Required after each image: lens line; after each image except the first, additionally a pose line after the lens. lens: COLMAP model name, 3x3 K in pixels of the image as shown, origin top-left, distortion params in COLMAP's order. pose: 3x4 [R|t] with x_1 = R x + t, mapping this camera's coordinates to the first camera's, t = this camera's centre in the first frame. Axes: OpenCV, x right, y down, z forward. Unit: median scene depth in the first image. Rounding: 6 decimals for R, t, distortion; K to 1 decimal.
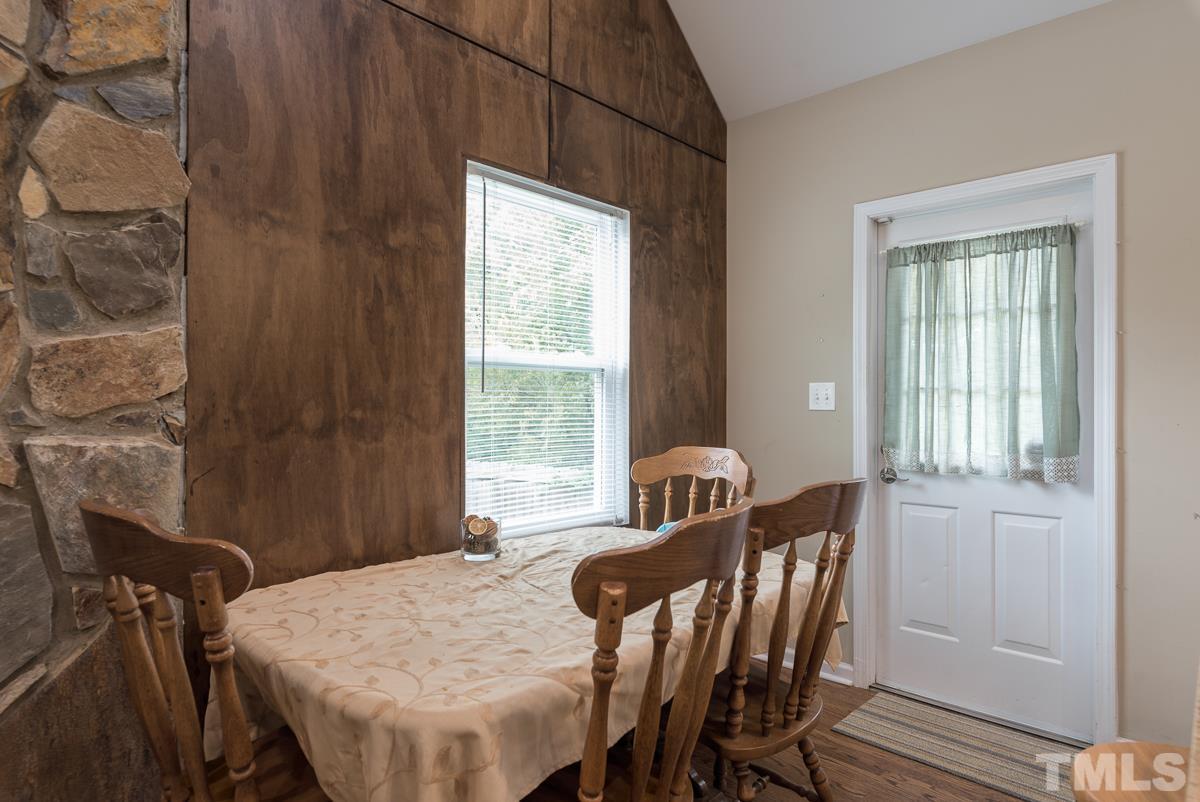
lens RADIAL K [[663.6, 0, 600.0], [0, 663.6, 401.0], [0, 0, 1]] dist [-0.006071, -0.000326]
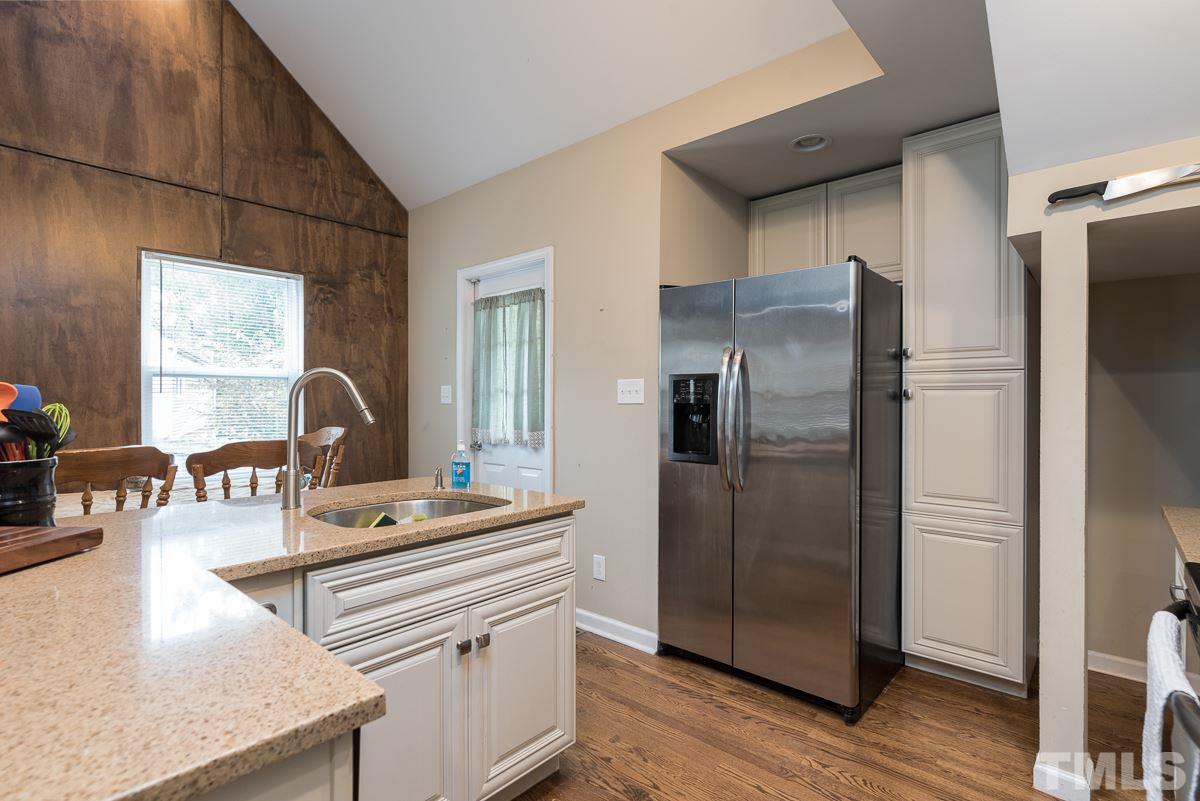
lens RADIAL K [[566.2, 0, 600.0], [0, 566.2, 400.5], [0, 0, 1]] dist [0.001616, 0.000042]
pose [[0.999667, -0.003678, 0.025527, 0.777636], [0.003680, 0.999993, -0.000038, 0.008639], [-0.025527, 0.000132, 0.999674, -0.372506]]
